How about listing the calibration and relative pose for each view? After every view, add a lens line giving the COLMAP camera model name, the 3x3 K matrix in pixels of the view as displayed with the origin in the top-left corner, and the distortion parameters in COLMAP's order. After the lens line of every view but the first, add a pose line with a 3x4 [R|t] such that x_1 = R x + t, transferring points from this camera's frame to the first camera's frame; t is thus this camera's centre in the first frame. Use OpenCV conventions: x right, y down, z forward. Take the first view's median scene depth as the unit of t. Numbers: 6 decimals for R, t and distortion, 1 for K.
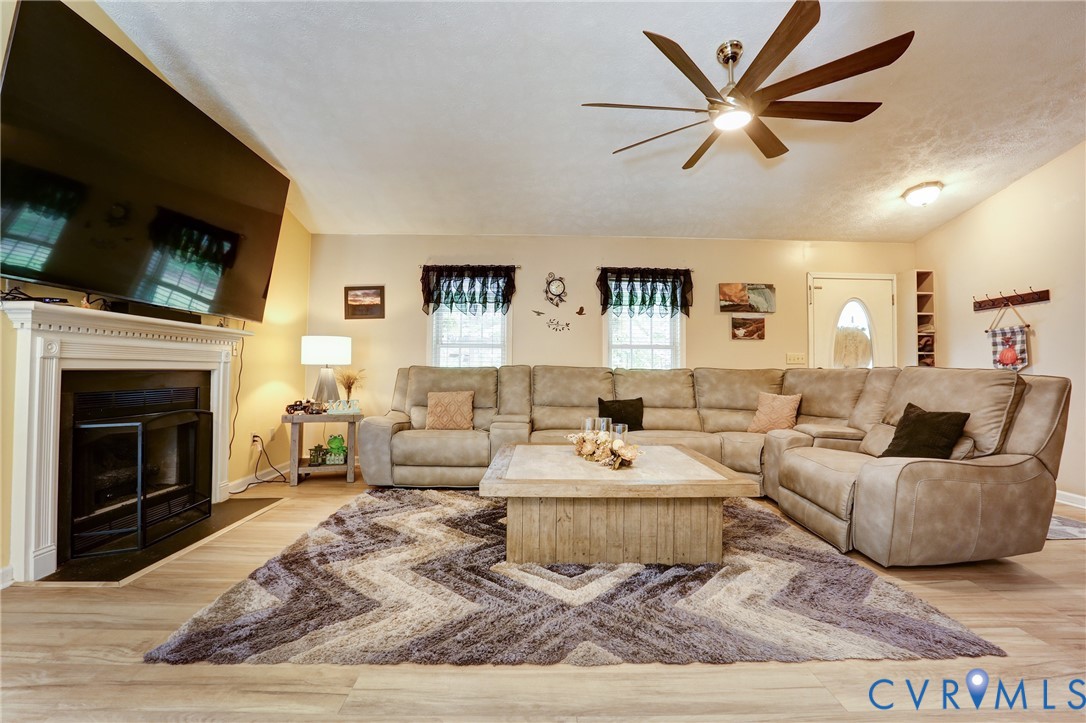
lens RADIAL K [[500.2, 0, 556.4], [0, 500.2, 357.2], [0, 0, 1]] dist [-0.061957, 0.022278]
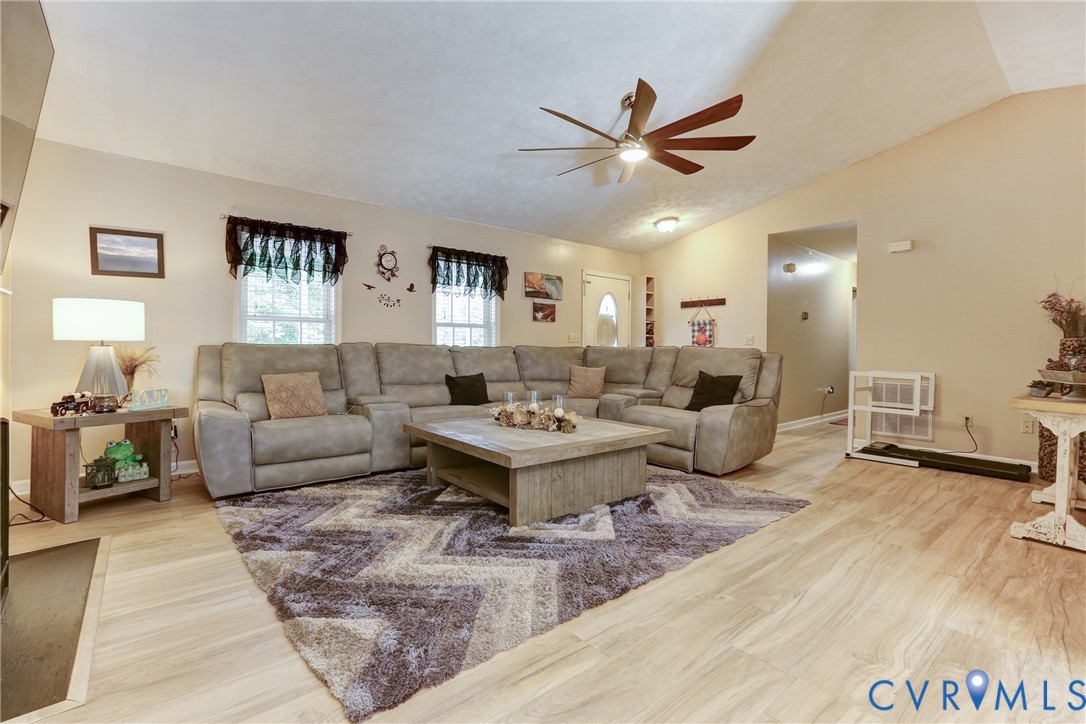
lens RADIAL K [[503.0, 0, 539.8], [0, 503.0, 356.5], [0, 0, 1]] dist [-0.060660, 0.050991]
pose [[0.775553, -0.012653, 0.631156, -0.434948], [-0.020219, 0.998788, 0.044868, -0.006768], [-0.630959, -0.047559, 0.774357, 0.076698]]
